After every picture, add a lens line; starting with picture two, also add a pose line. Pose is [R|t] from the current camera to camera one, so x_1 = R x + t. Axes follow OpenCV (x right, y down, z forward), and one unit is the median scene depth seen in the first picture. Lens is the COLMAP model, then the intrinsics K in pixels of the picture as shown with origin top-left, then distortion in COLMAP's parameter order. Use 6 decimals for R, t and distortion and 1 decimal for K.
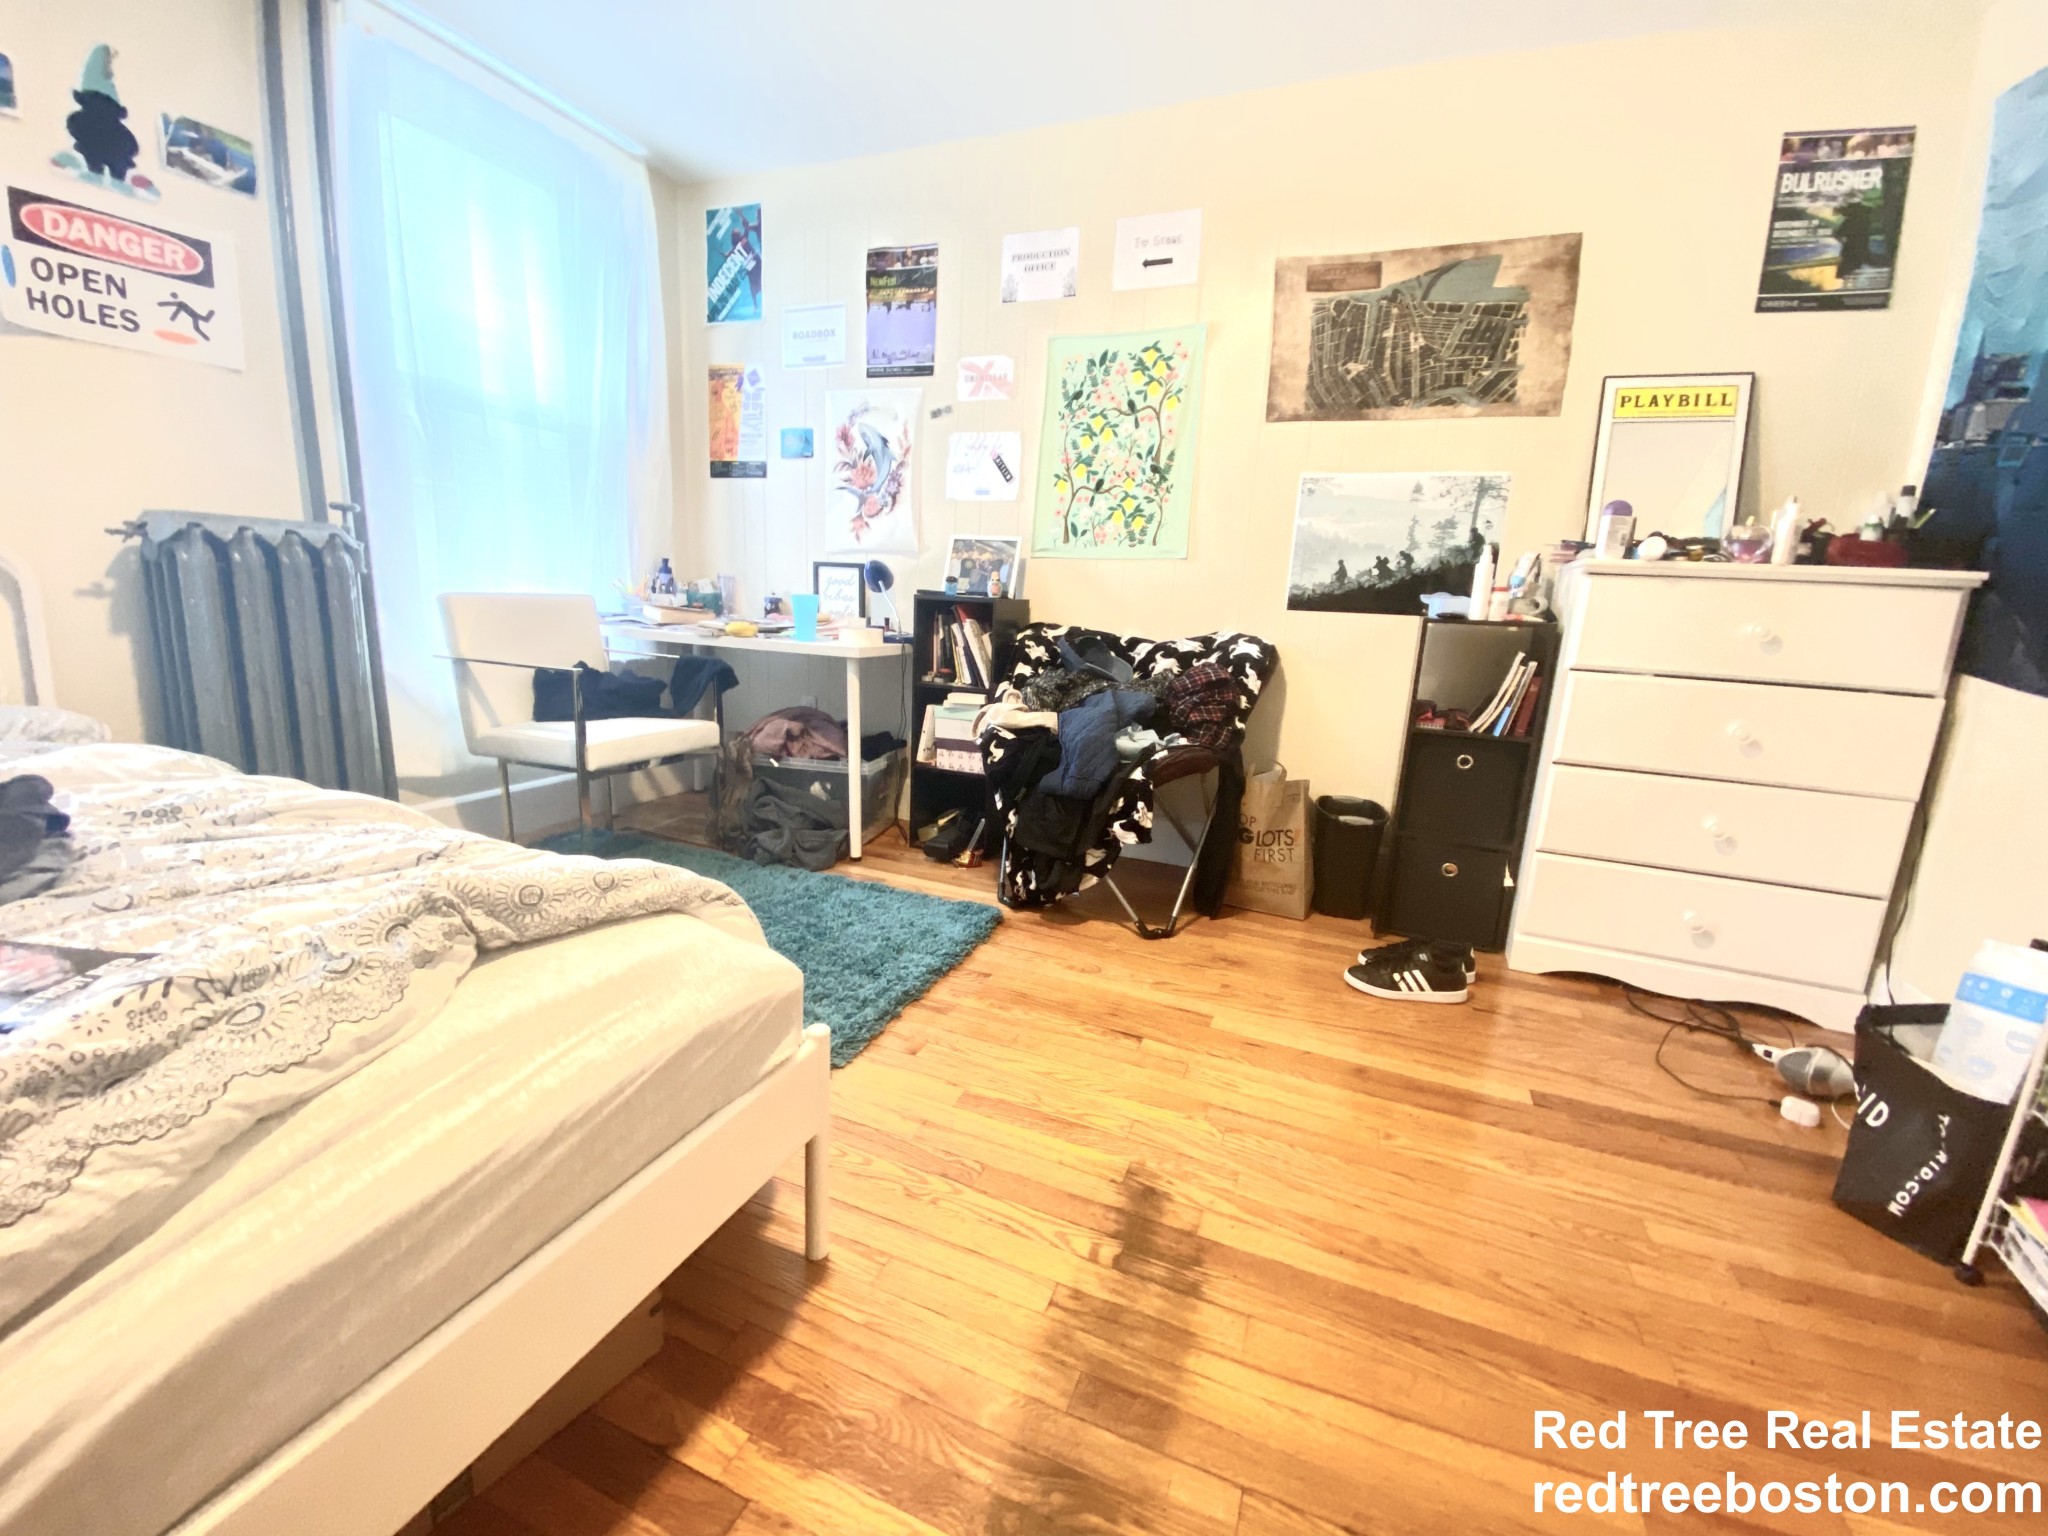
lens RADIAL K [[815.5, 0, 1024.0], [0, 815.5, 768.0], [0, 0, 1]] dist [0.010581, -0.016941]
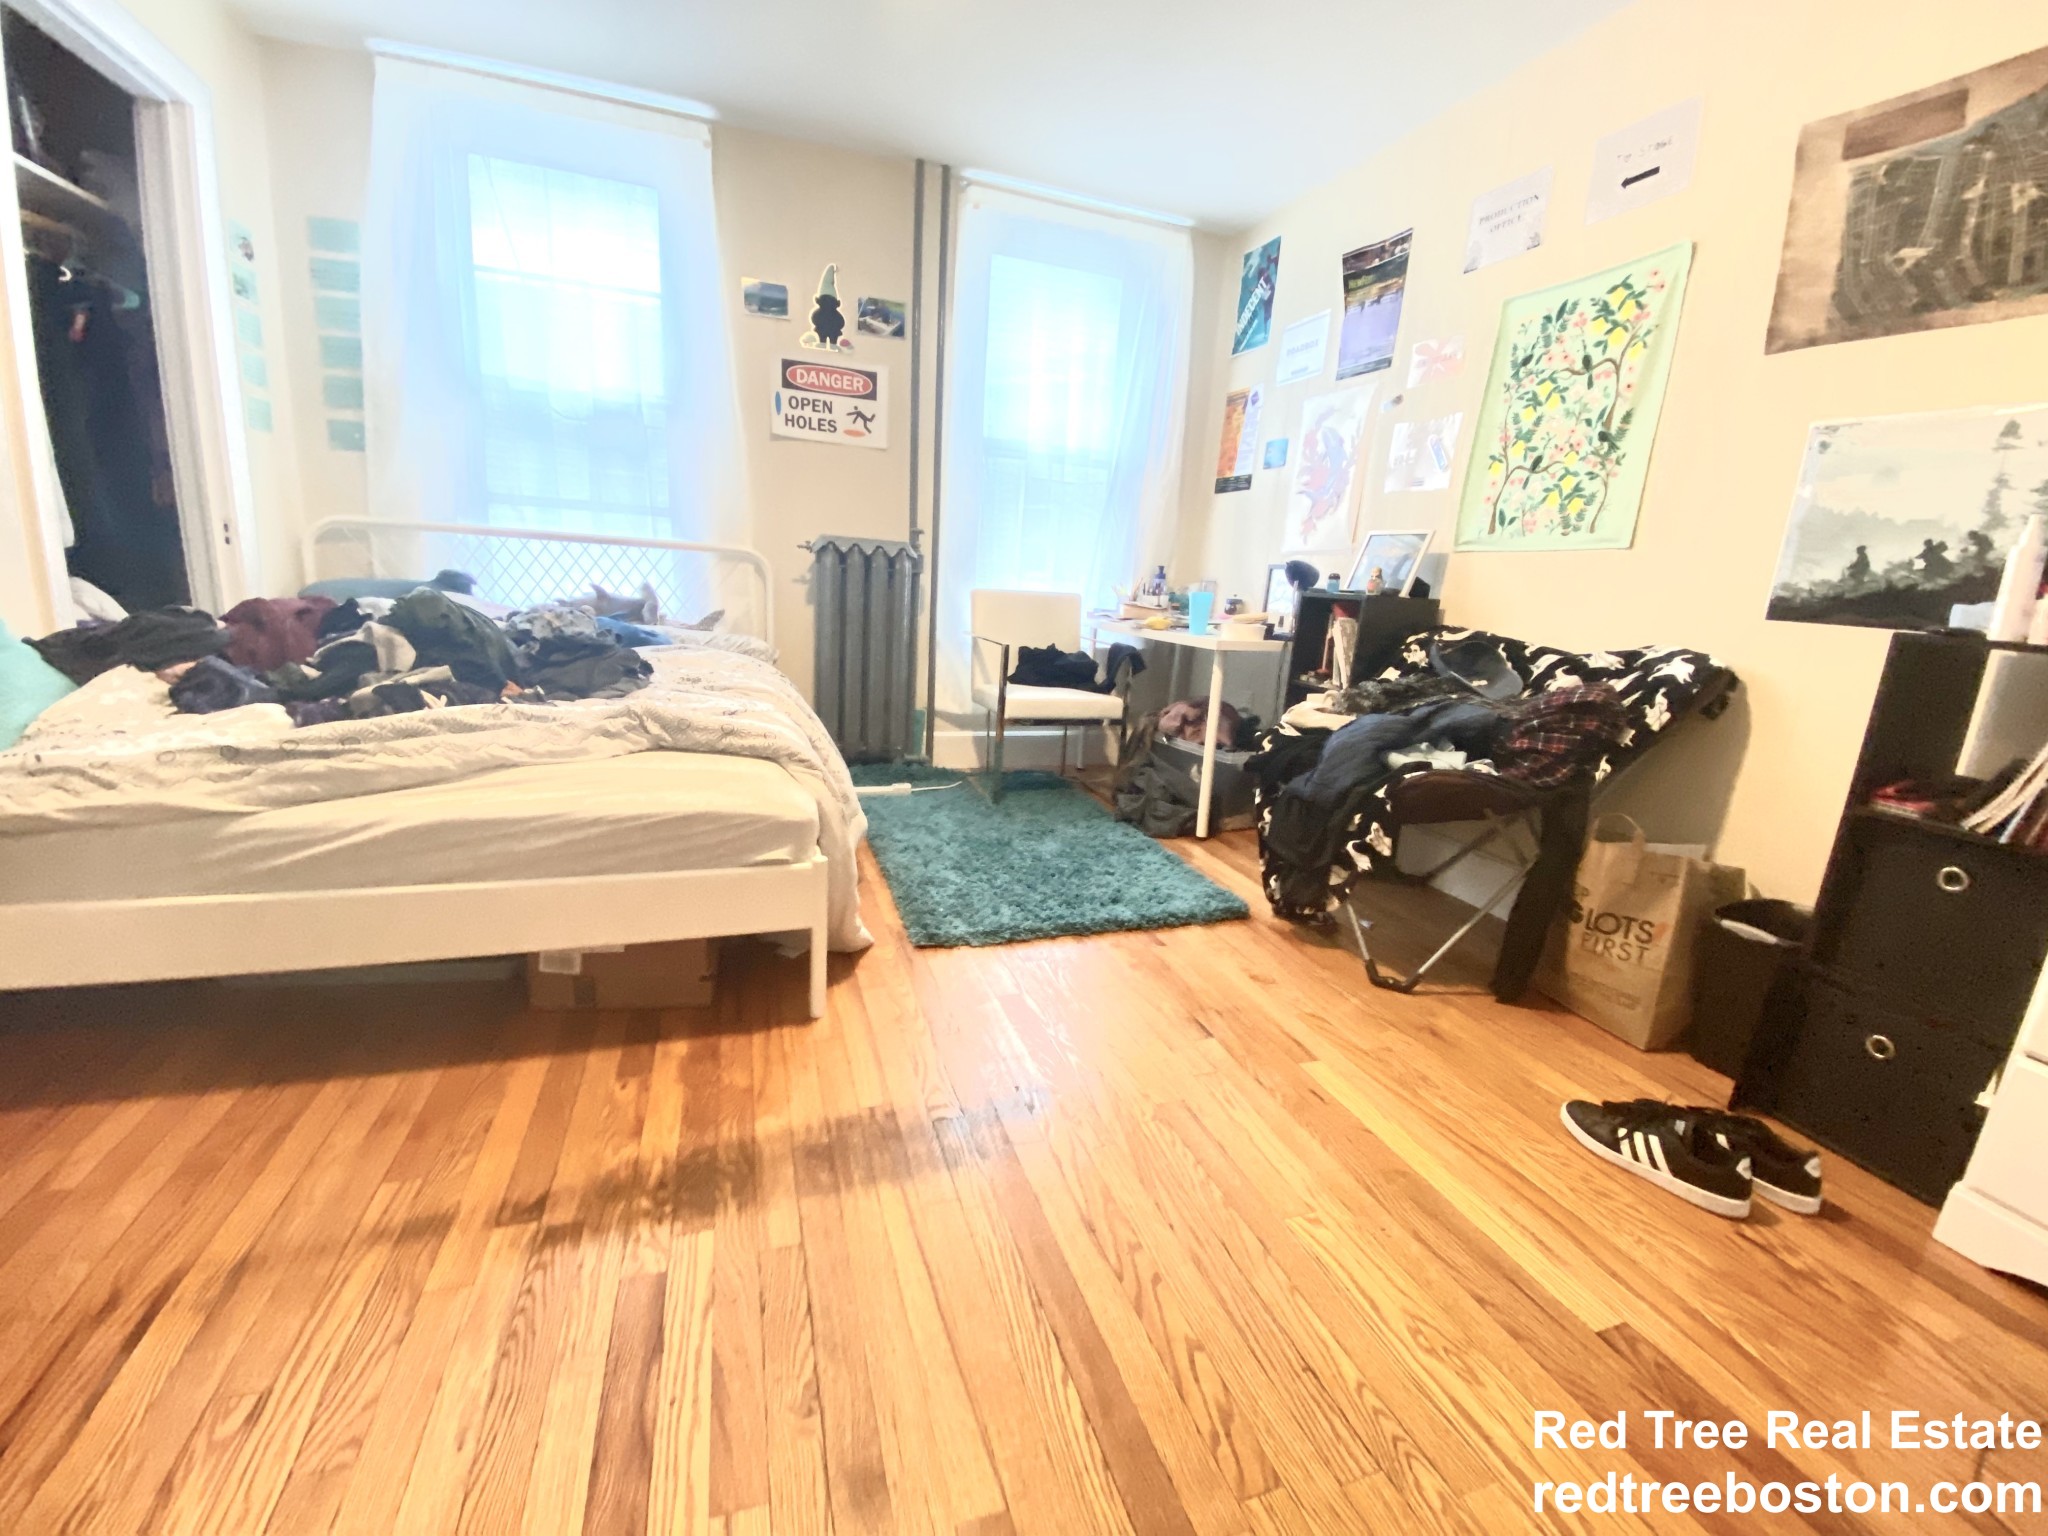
lens RADIAL K [[815.5, 0, 1024.0], [0, 815.5, 768.0], [0, 0, 1]] dist [0.010581, -0.016941]
pose [[0.668535, 0.164917, -0.725164, 0.451916], [-0.181241, 0.981831, 0.056201, 0.002677], [0.721258, 0.093857, 0.686278, 0.099819]]
